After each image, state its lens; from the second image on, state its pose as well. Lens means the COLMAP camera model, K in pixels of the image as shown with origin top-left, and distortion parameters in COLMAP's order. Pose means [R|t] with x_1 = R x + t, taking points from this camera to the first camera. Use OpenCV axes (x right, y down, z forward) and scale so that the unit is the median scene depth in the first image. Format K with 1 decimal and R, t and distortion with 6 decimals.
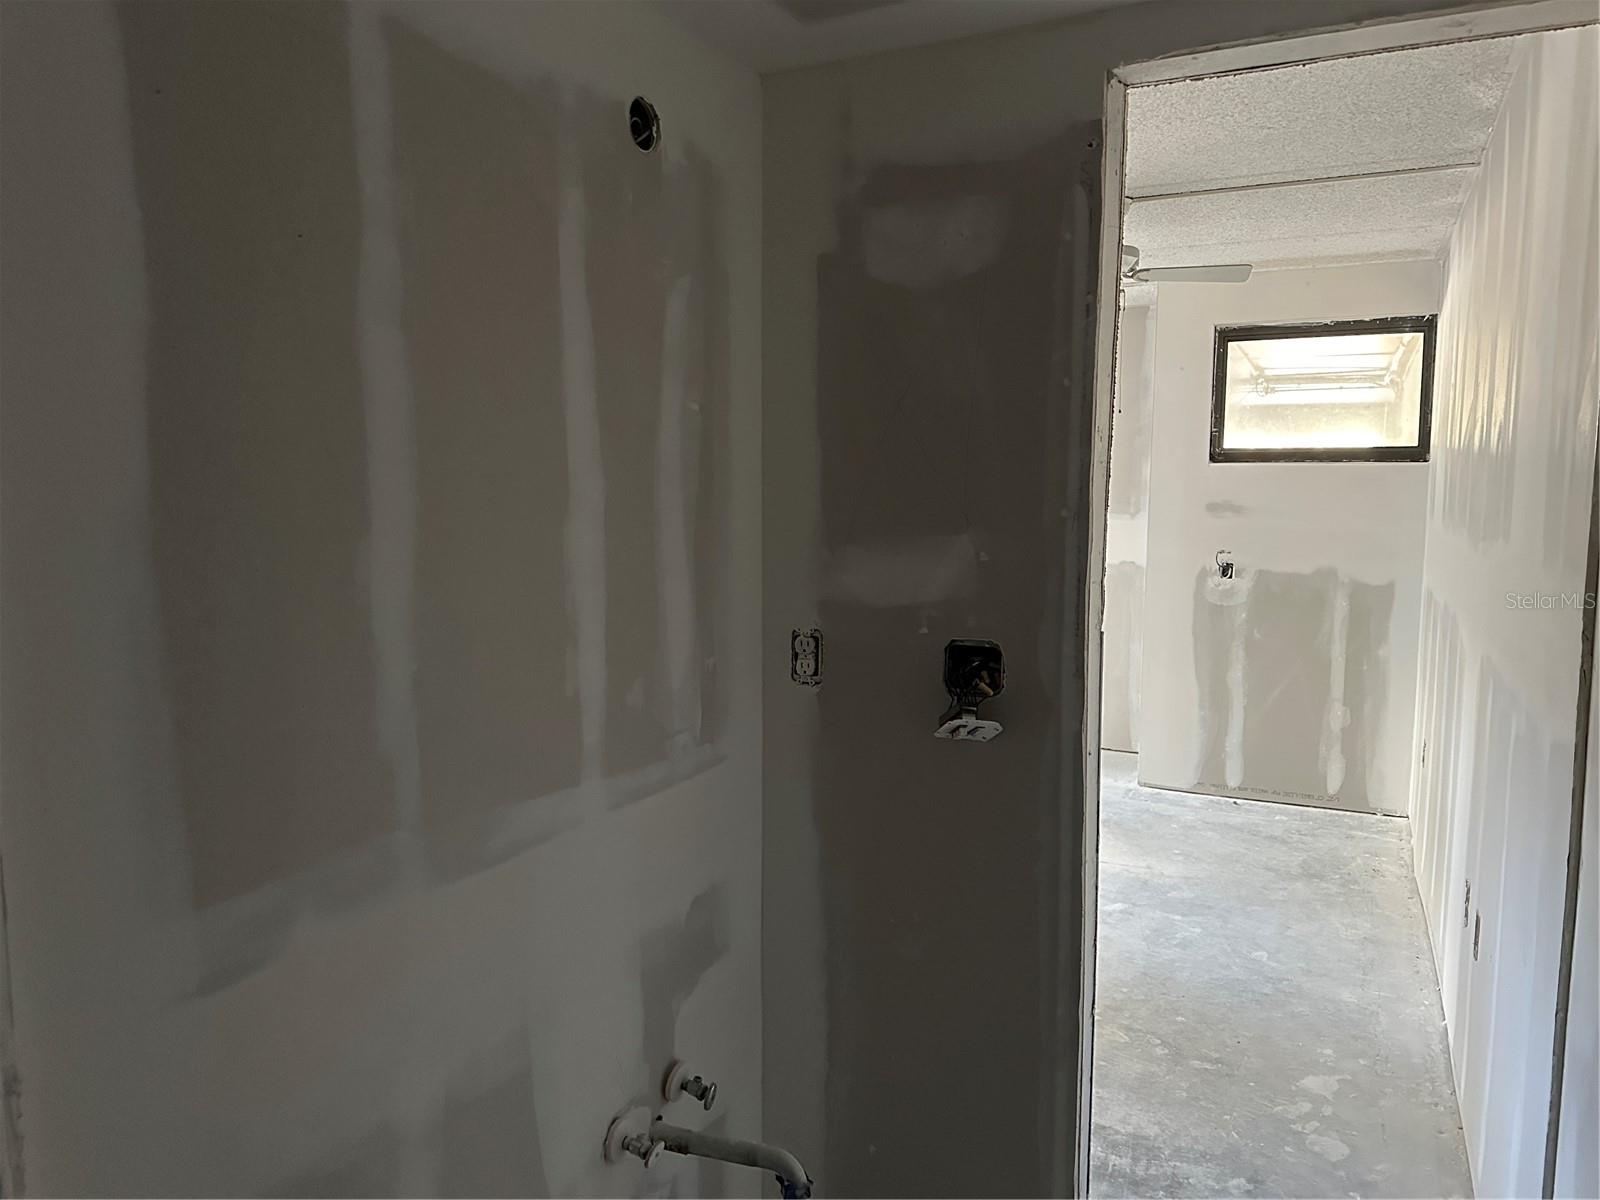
lens RADIAL K [[1077.8, 0, 802.6], [0, 1077.8, 597.1], [0, 0, 1]] dist [0.008387, -0.027879]
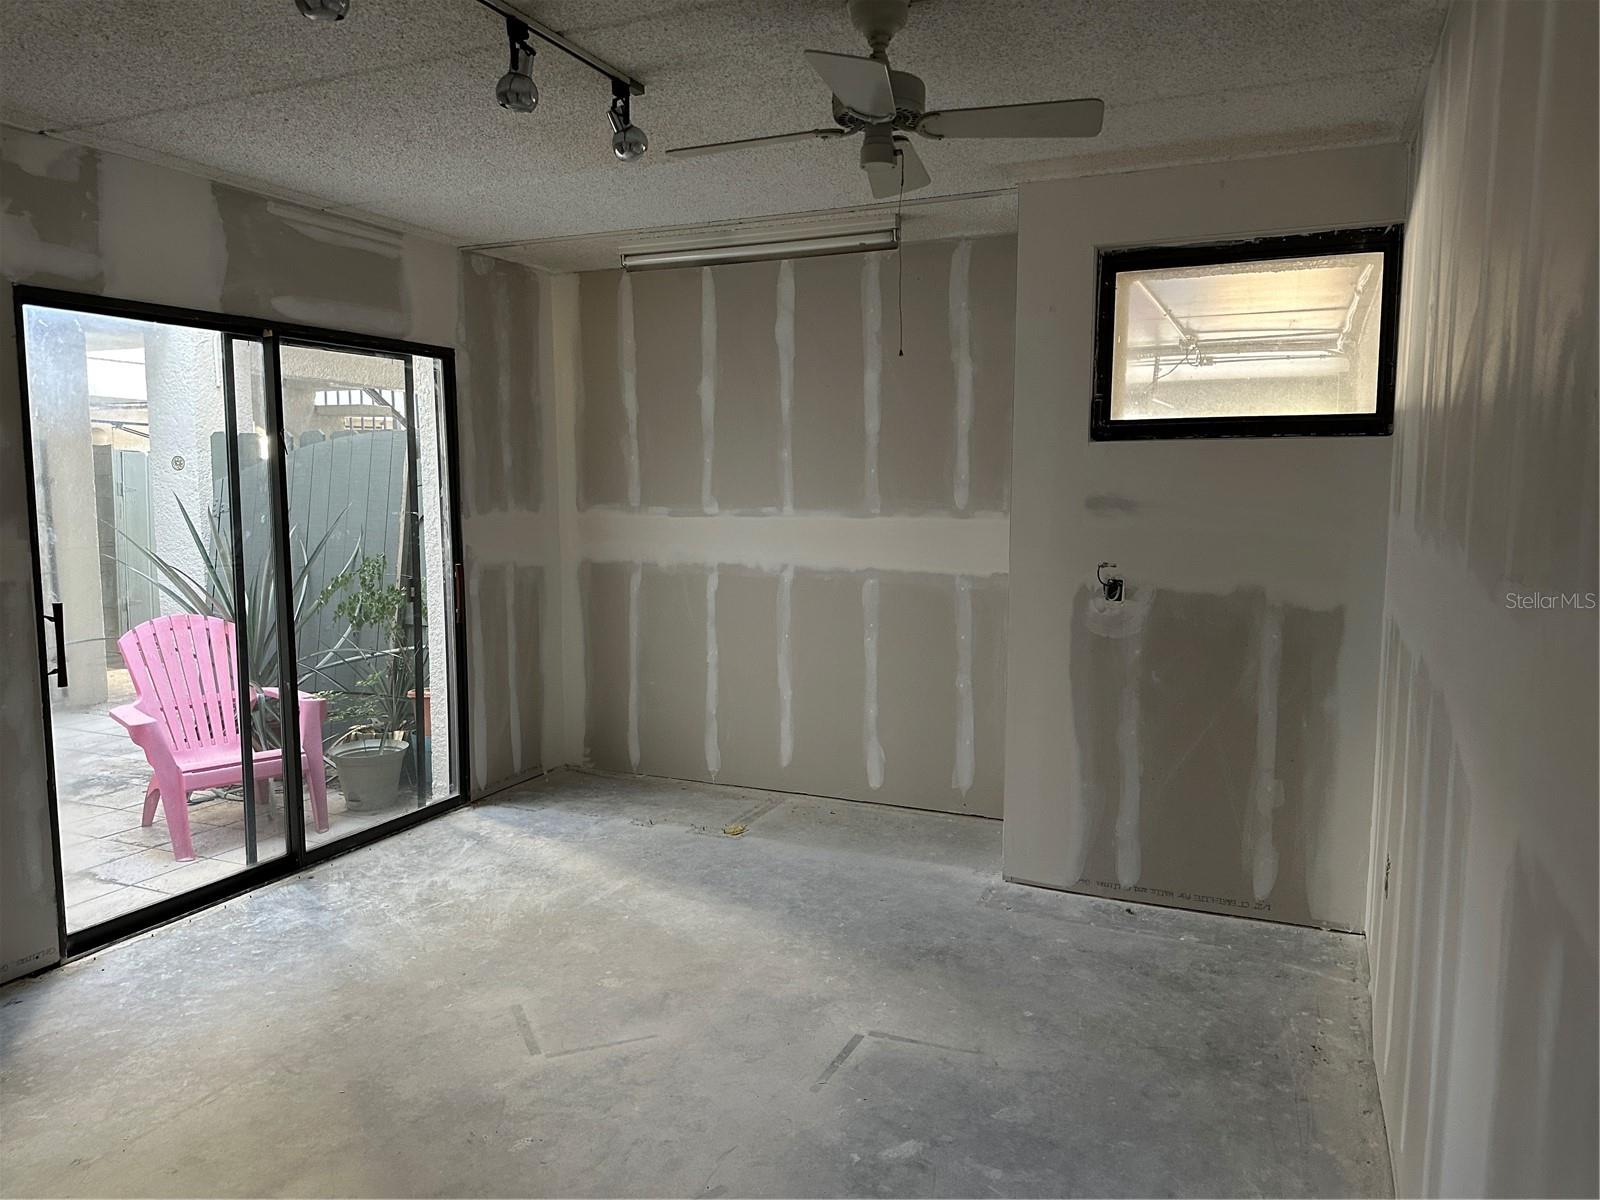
lens RADIAL K [[1077.8, 0, 796.5], [0, 1077.8, 603.7], [0, 0, 1]] dist [0.008387, -0.027879]
pose [[0.999579, -0.012549, 0.026156, 0.168110], [0.012111, 0.999785, 0.016814, -0.031274], [-0.026361, -0.016490, 0.999516, 0.297163]]
